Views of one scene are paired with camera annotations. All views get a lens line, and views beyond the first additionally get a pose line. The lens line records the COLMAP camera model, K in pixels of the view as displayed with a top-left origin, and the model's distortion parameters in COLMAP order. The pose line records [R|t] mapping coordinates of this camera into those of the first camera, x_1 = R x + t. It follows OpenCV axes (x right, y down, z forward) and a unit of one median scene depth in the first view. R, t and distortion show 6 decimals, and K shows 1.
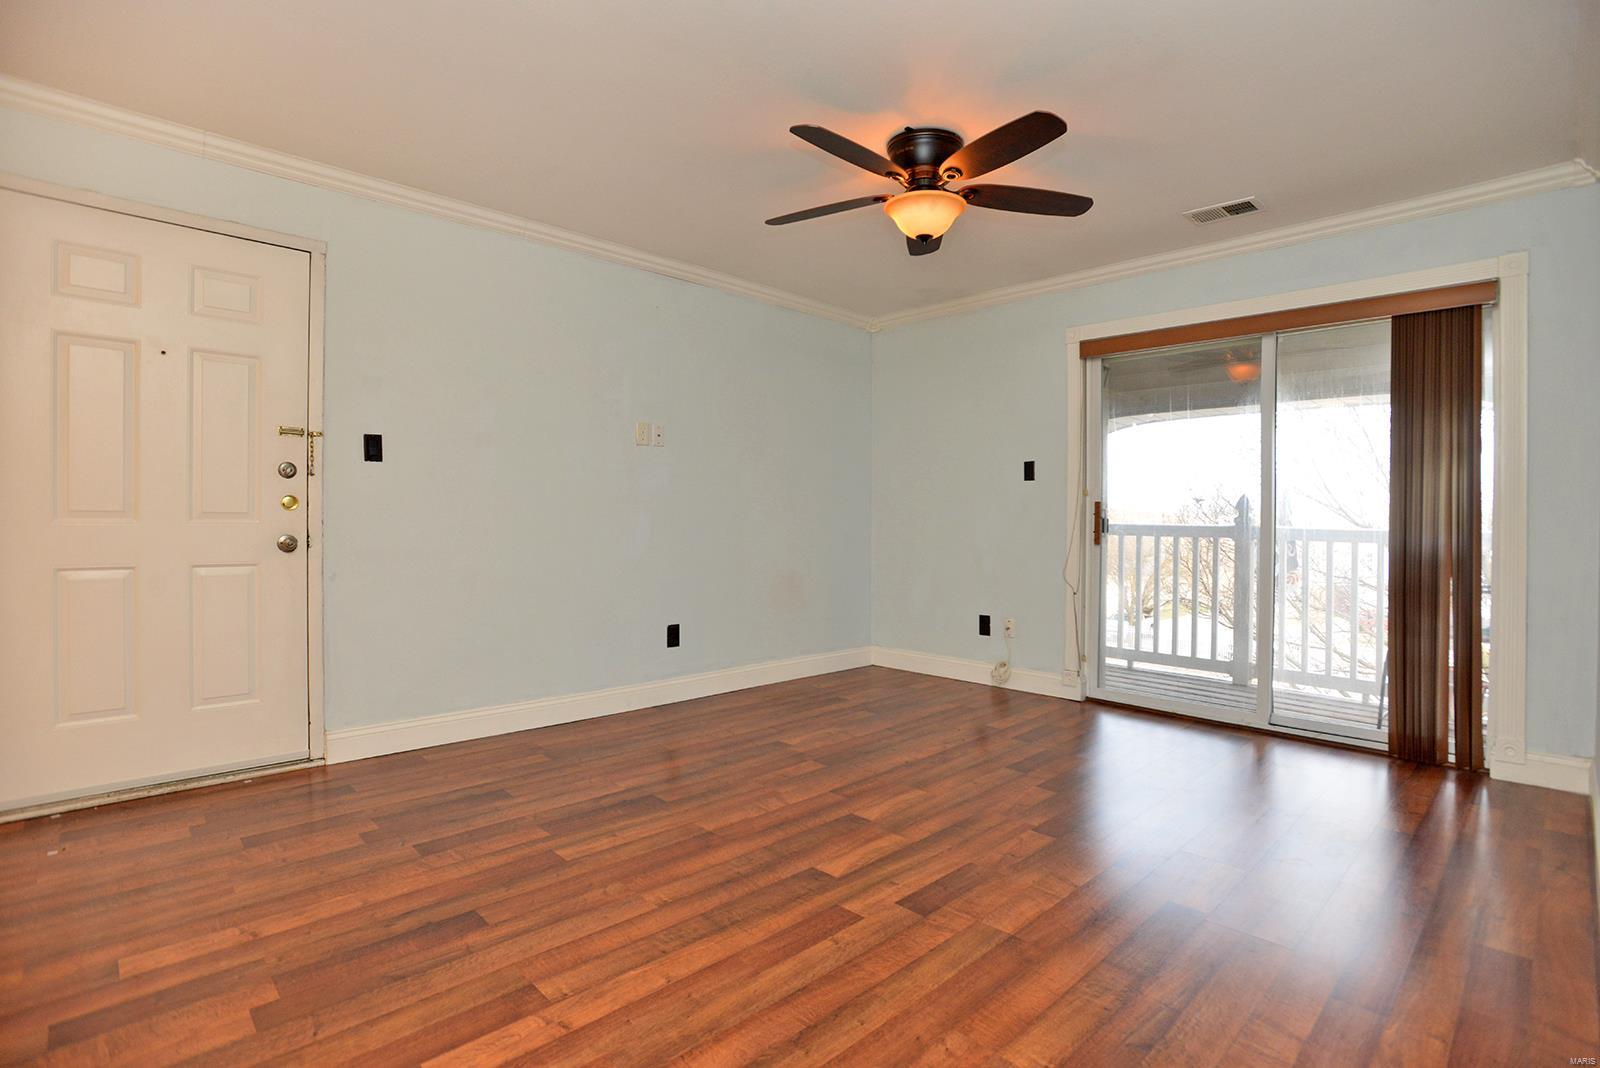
lens RADIAL K [[750.7, 0, 800.0], [0, 750.7, 534.0], [0, 0, 1]] dist [-0.017377, -0.000251]
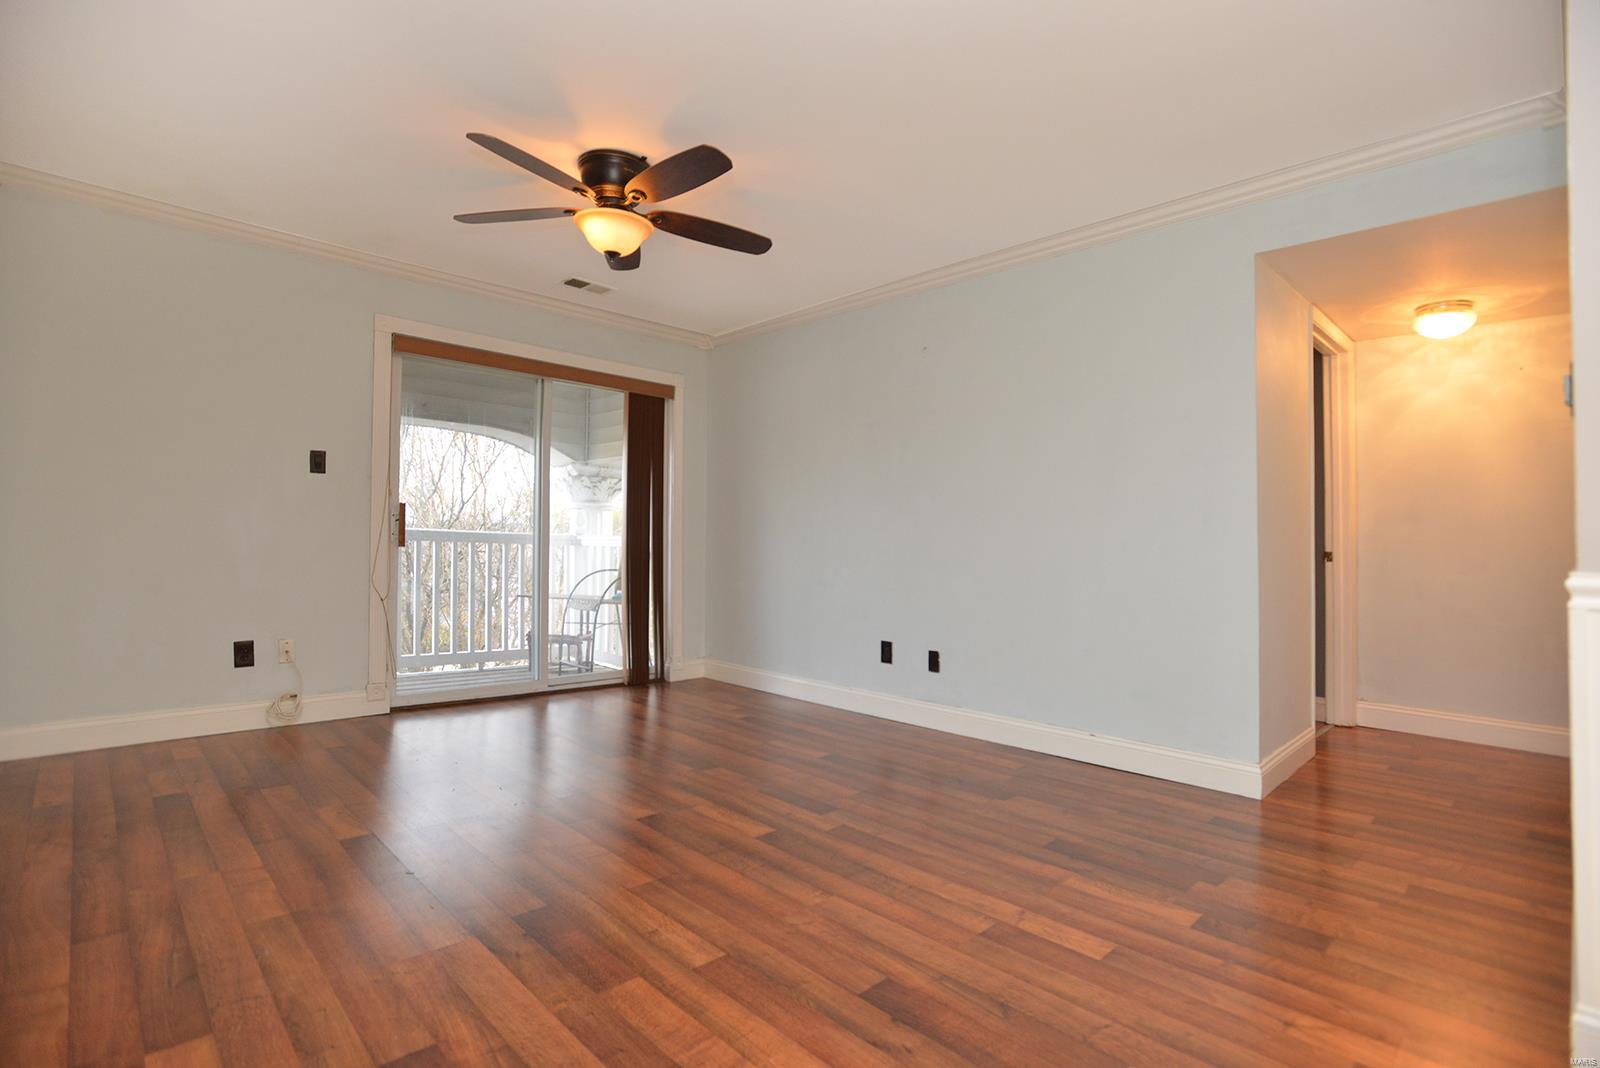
lens RADIAL K [[766.3, 0, 800.0], [0, 766.3, 534.0], [0, 0, 1]] dist [-0.023394, -0.000201]
pose [[0.001793, 0.013265, 0.999910, -1.180538], [-0.013192, 0.999825, -0.013240, 0.009719], [-0.999911, -0.013167, 0.001968, 0.986925]]
